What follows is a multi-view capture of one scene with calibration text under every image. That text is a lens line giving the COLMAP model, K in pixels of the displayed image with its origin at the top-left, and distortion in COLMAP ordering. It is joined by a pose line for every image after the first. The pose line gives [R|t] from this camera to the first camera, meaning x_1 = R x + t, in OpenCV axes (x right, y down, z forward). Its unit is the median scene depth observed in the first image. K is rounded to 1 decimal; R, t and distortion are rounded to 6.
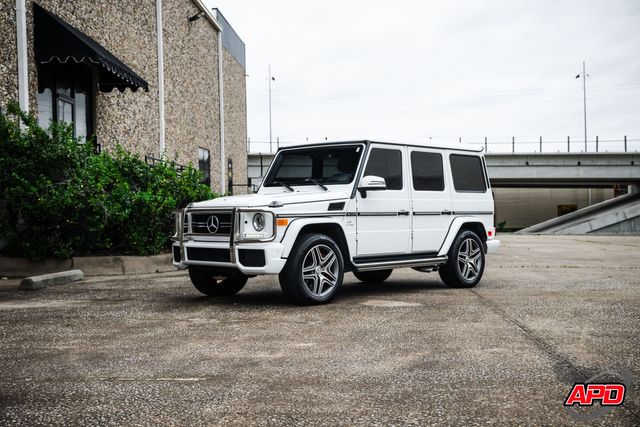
lens RADIAL K [[824.1, 0, 320.0], [0, 824.1, 213.5], [0, 0, 1]] dist [0.122769, 0.010314]
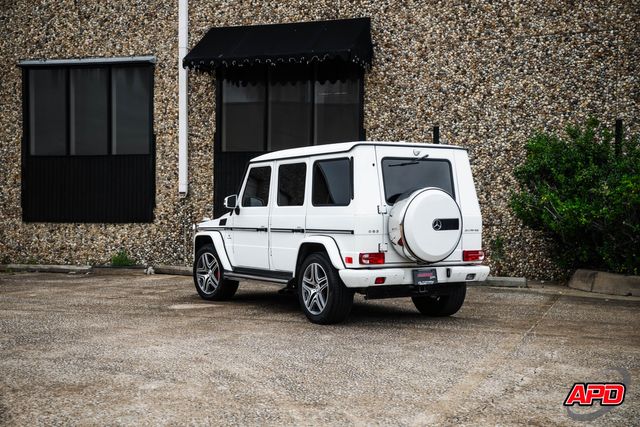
lens RADIAL K [[908.2, 0, 323.6], [0, 908.2, 214.6], [0, 0, 1]] dist [0.184708, 0.096043]
pose [[-0.275079, 0.006041, -0.961403, 1.206014], [0.000950, 0.999981, 0.006012, -0.026397], [0.961421, 0.000740, -0.275080, 1.450716]]
